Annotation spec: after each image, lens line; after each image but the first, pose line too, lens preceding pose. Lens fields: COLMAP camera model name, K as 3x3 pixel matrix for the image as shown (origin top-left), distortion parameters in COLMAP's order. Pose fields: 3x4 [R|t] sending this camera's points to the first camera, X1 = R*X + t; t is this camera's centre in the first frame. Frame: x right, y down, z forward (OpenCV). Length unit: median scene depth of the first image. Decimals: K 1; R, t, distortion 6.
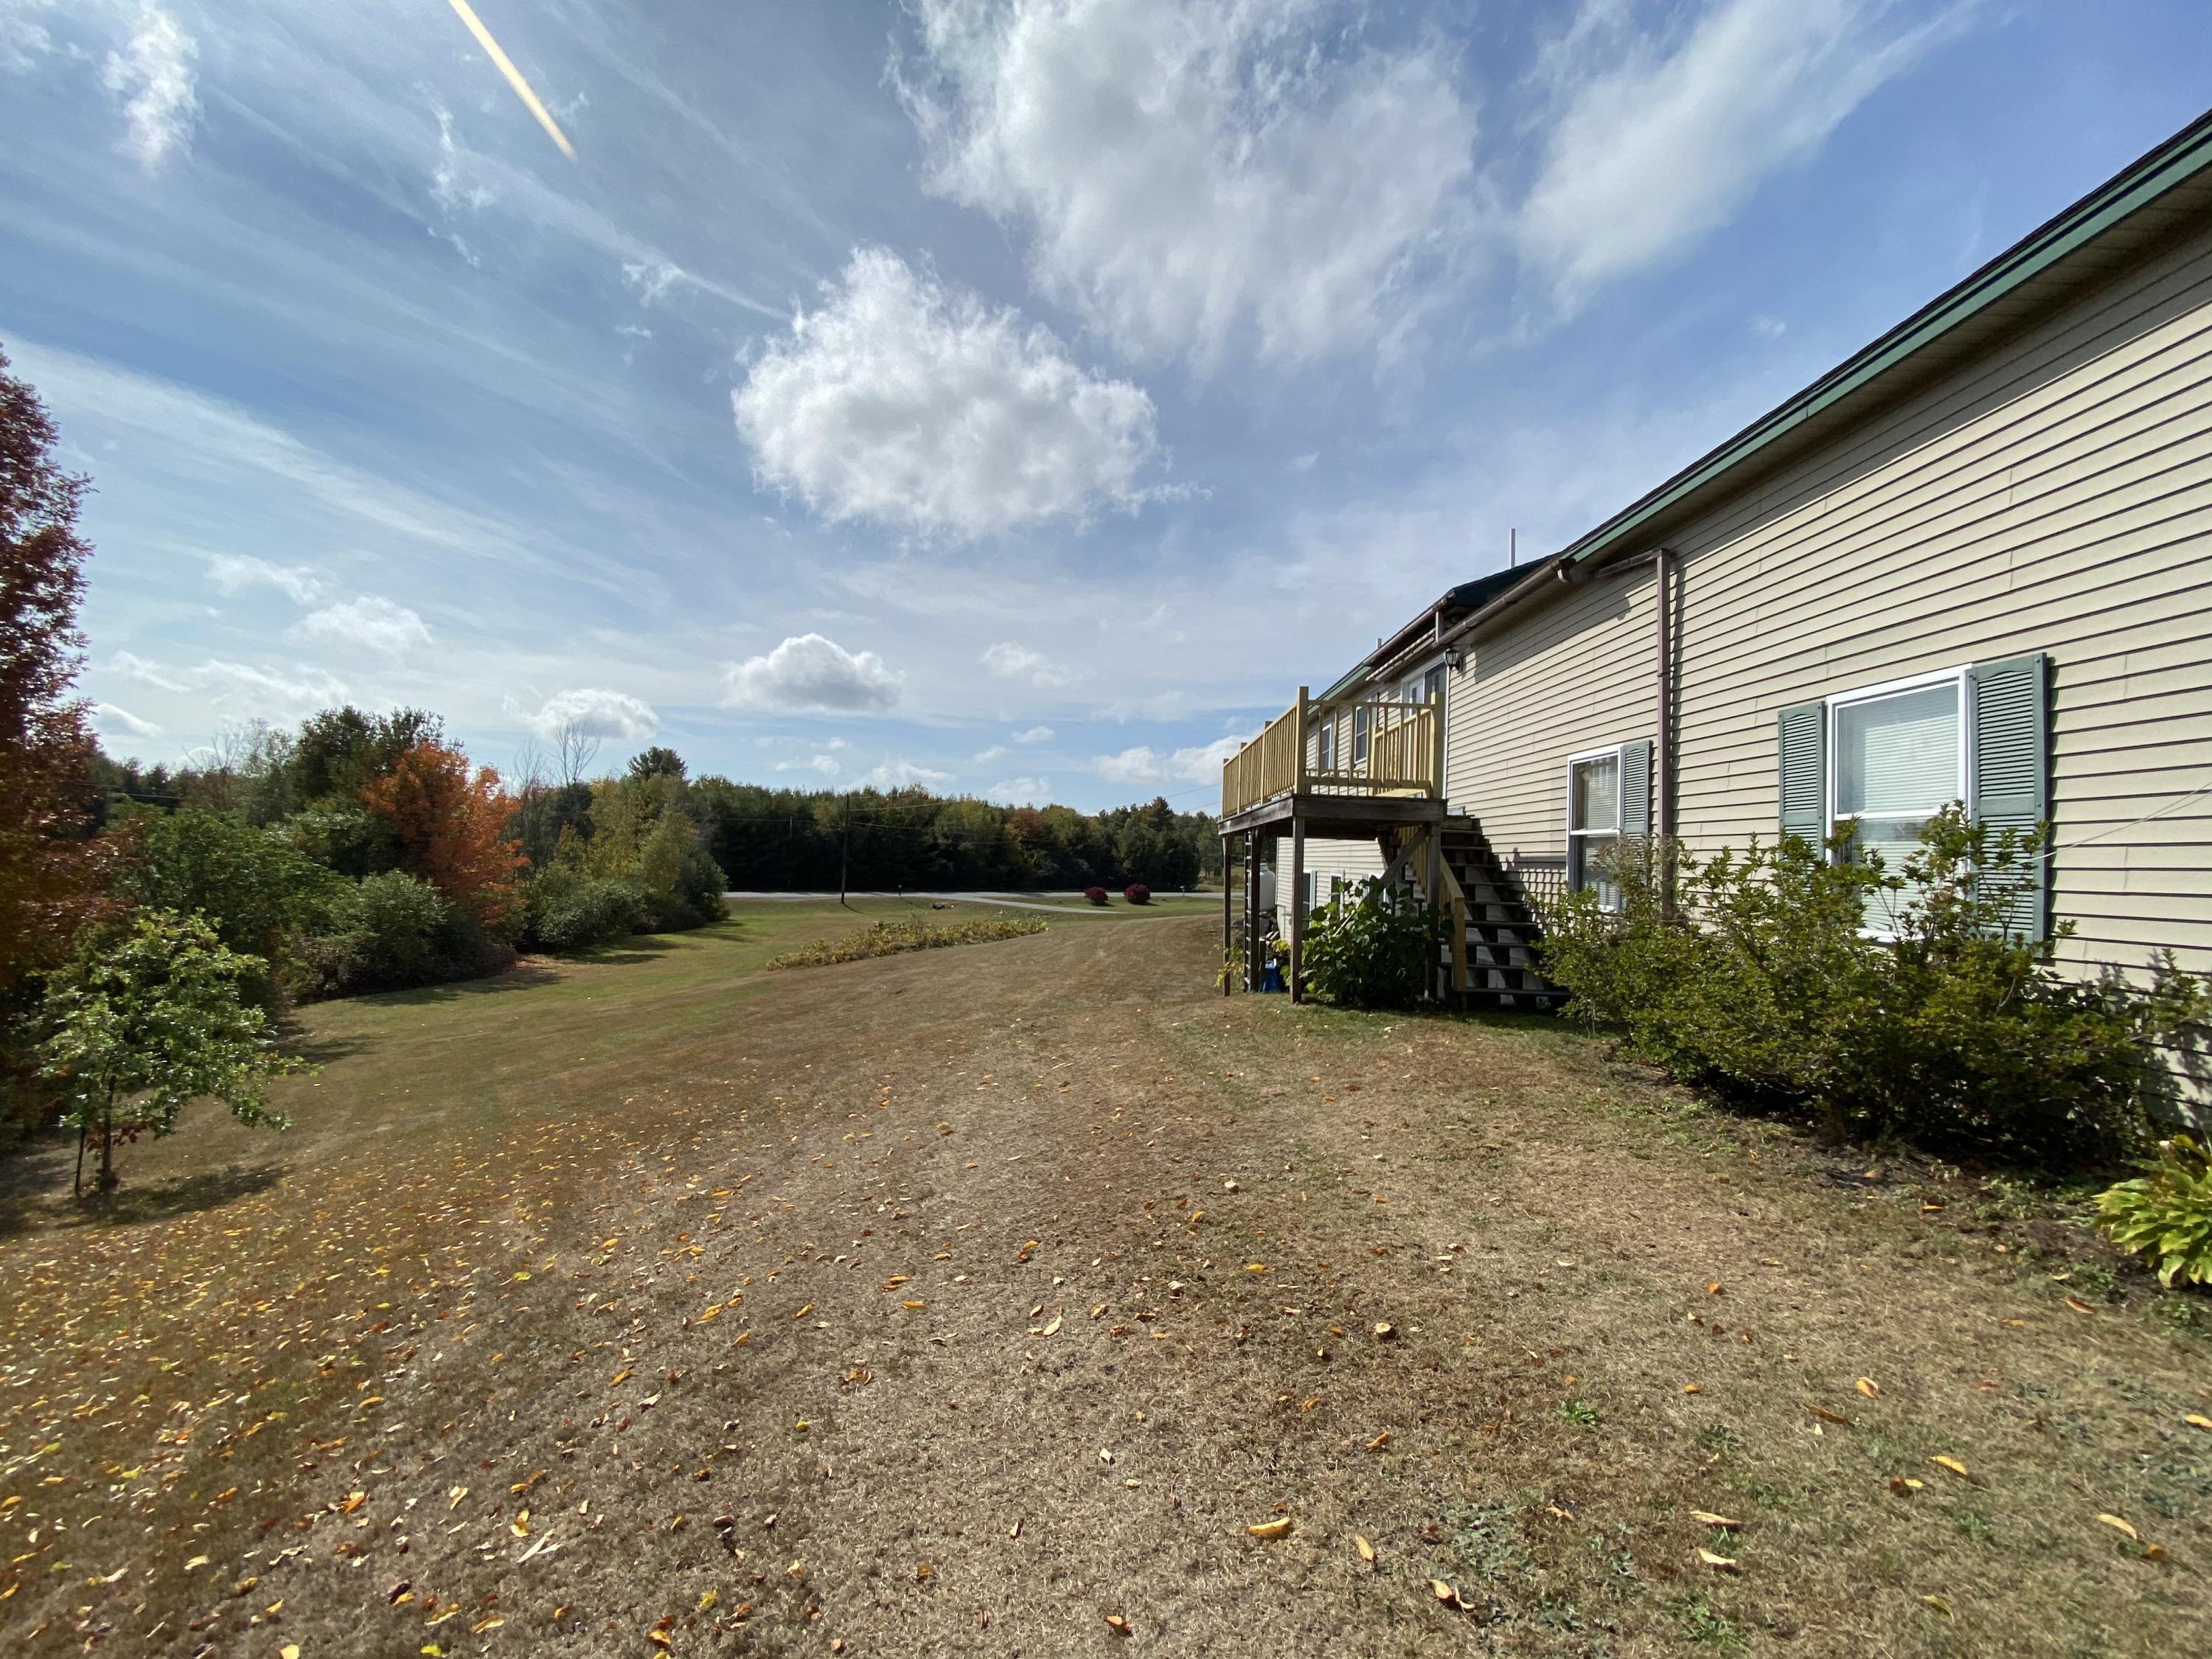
lens RADIAL K [[856.3, 0, 1118.0], [0, 856.3, 841.3], [0, 0, 1]] dist [-0.016808, -0.007645]
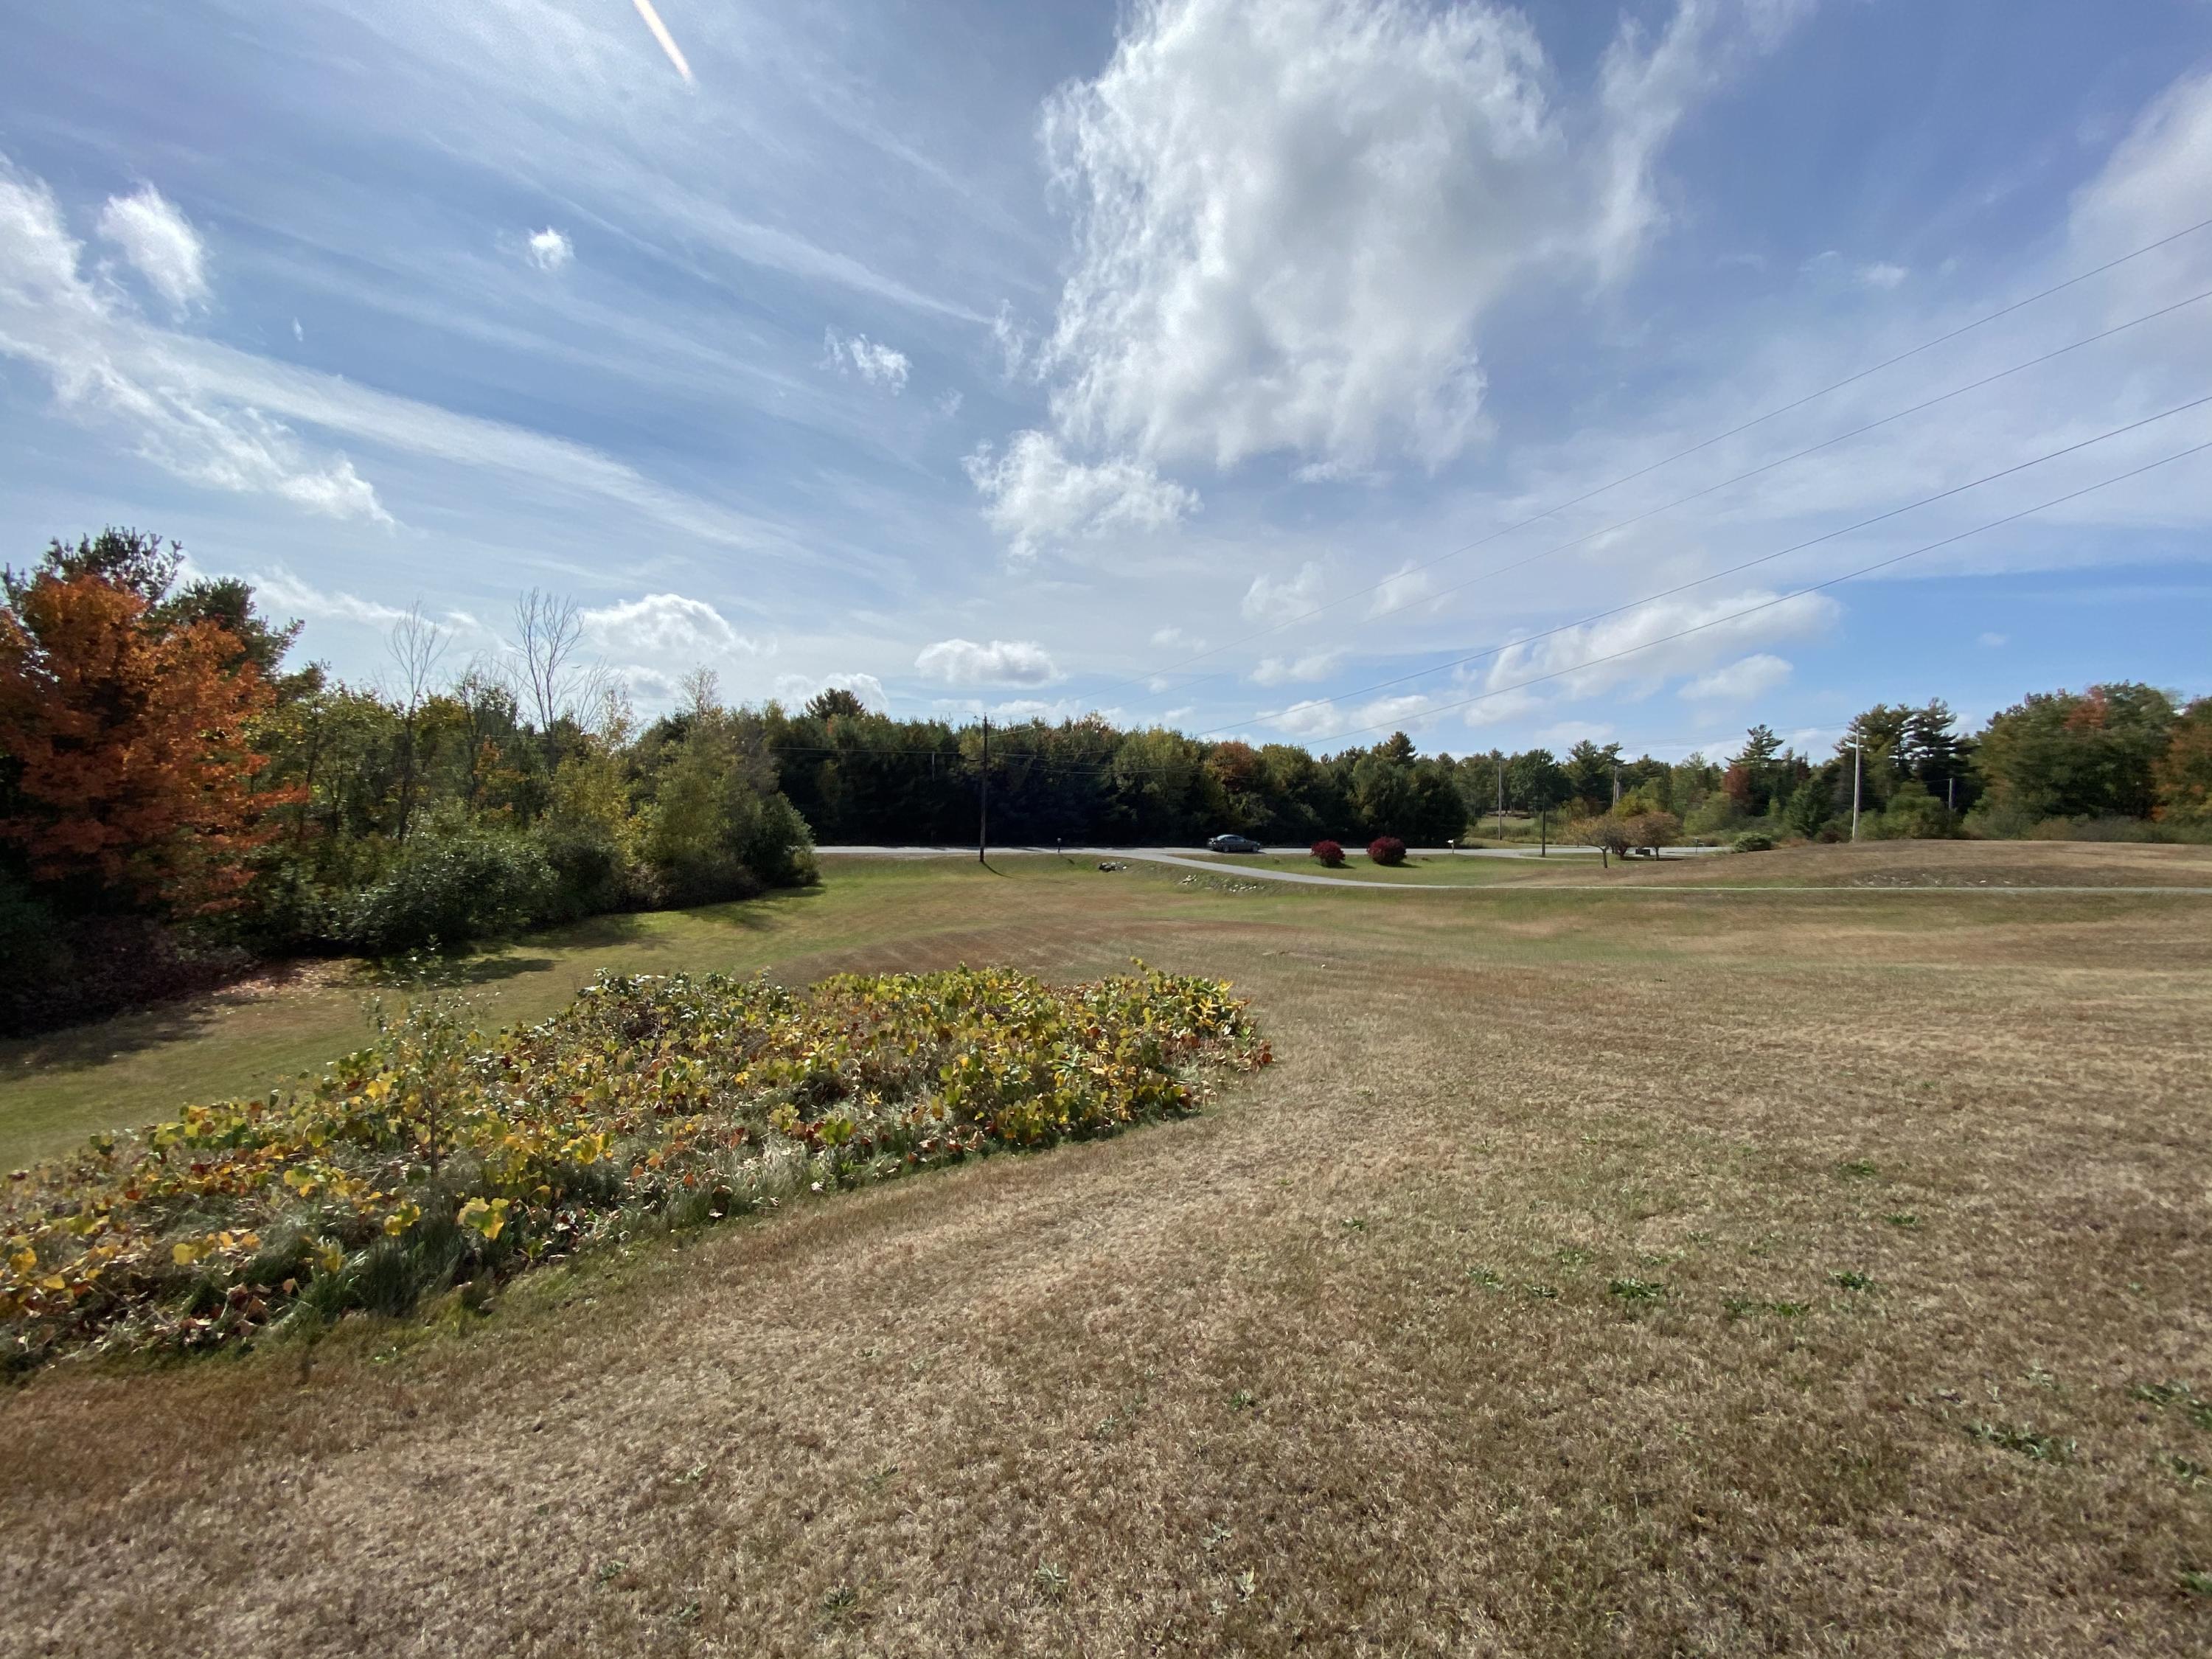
lens RADIAL K [[844.5, 0, 1108.4], [0, 844.5, 809.9], [0, 0, 1]] dist [0.001510, 0.000028]
pose [[0.965141, -0.006571, -0.261647, -0.016270], [0.011090, 0.999814, 0.015800, 0.012336], [0.261494, -0.018151, 0.965034, 0.239096]]
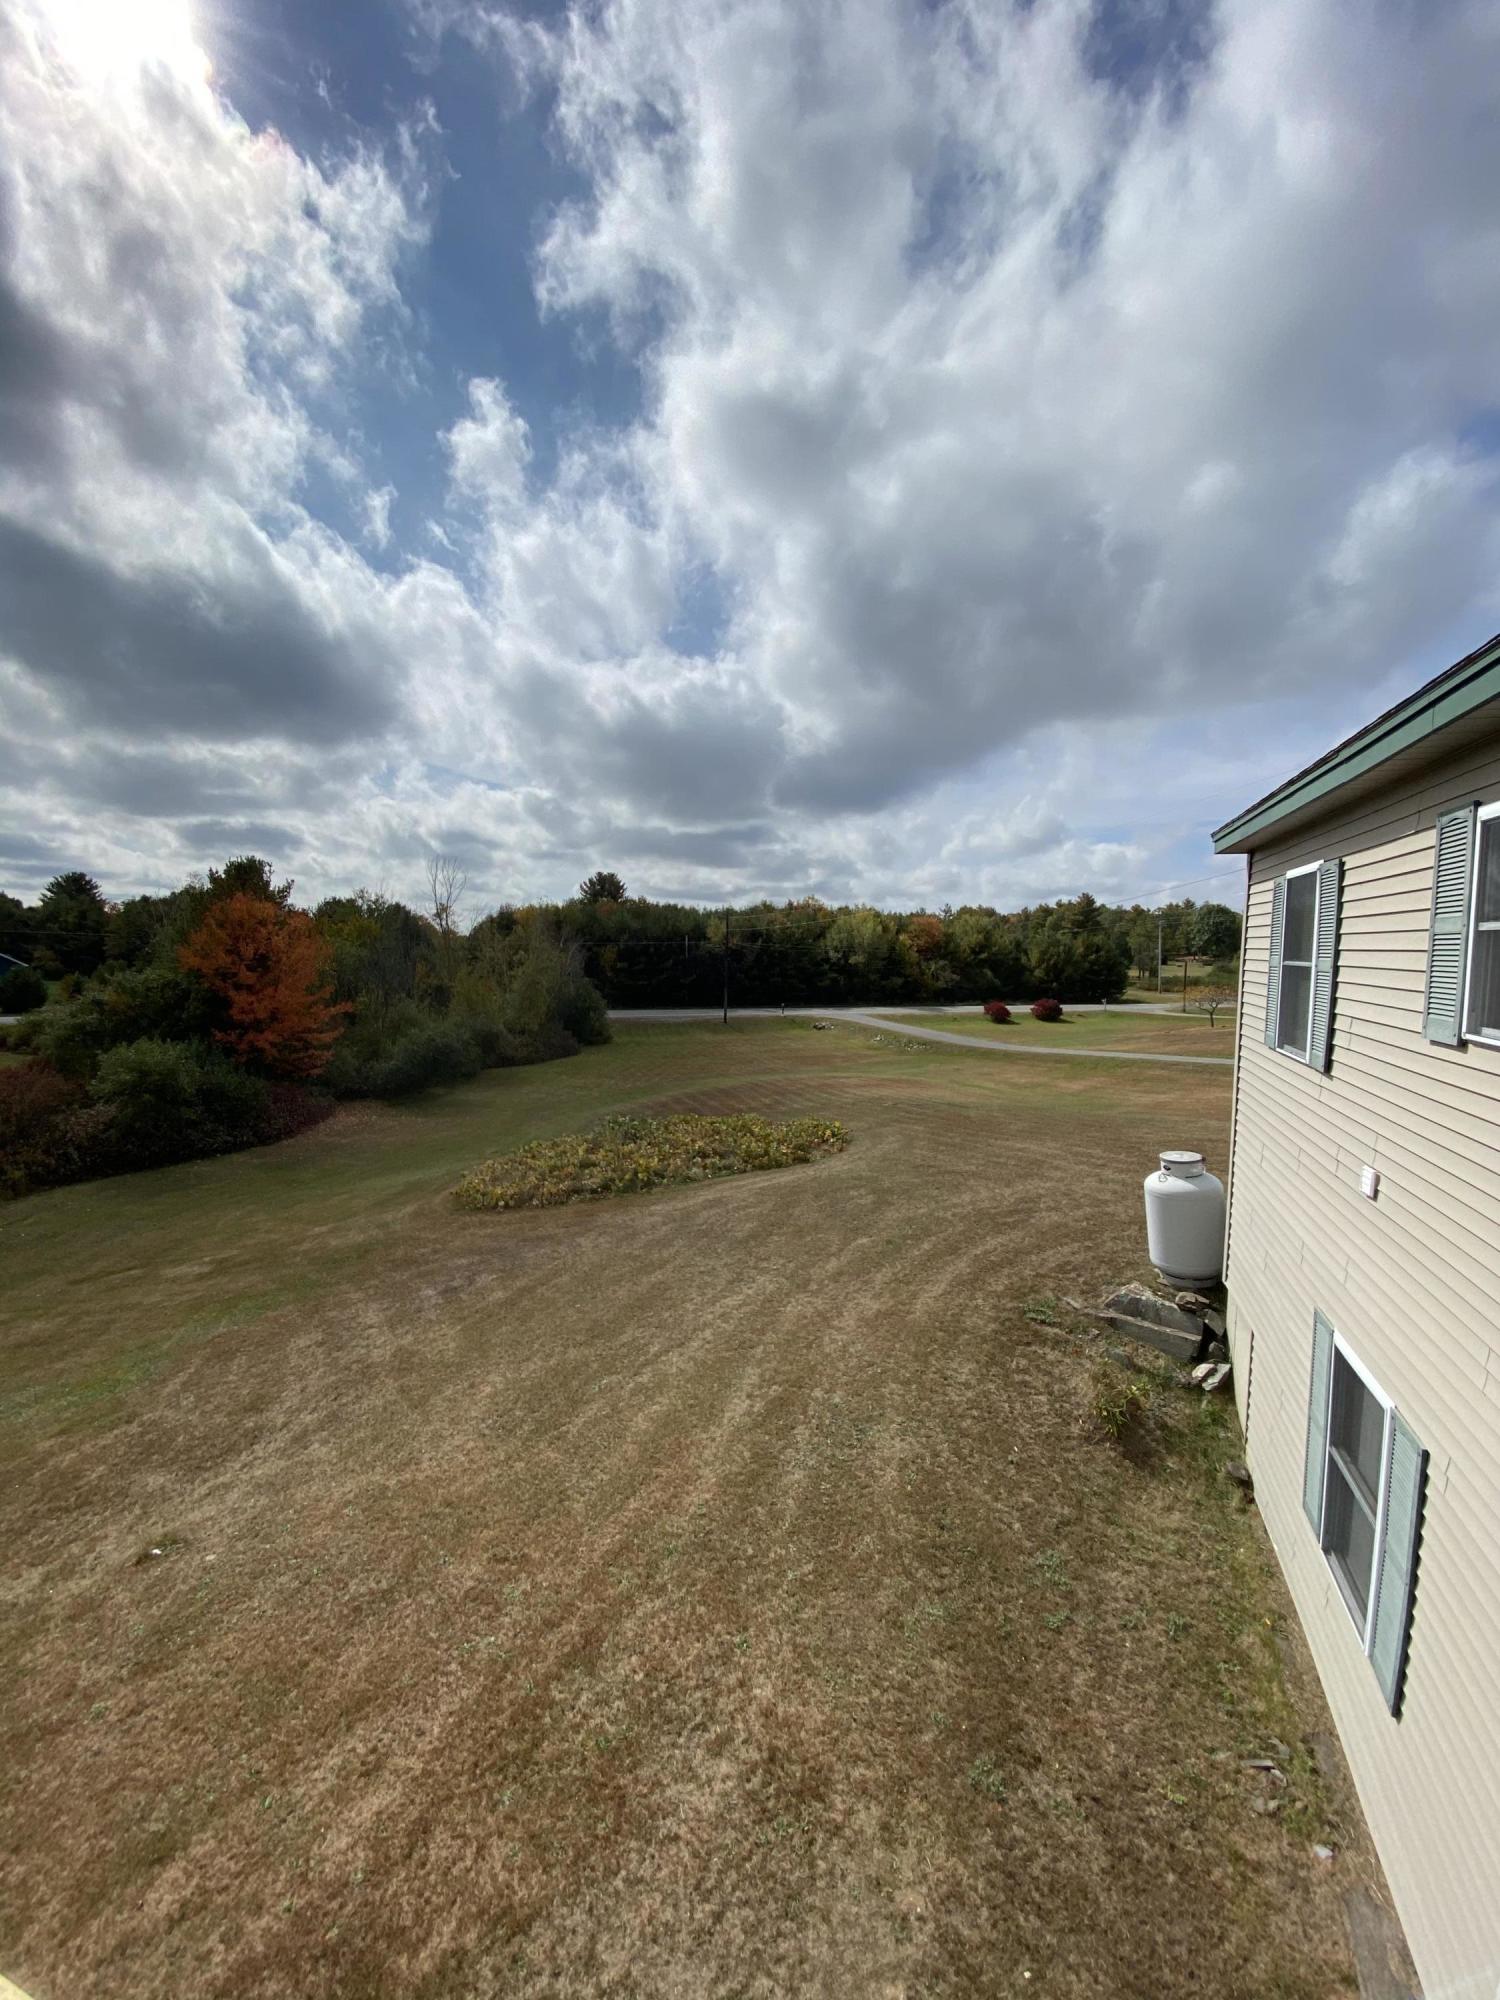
lens RADIAL K [[774.3, 0, 744.8], [0, 774.3, 983.7], [0, 0, 1]] dist [-0.016808, -0.007645]
pose [[0.929178, -0.002183, -0.369626, 0.026891], [0.025157, 0.998037, 0.057347, -0.018913], [0.368776, -0.062585, 0.927409, 0.124222]]
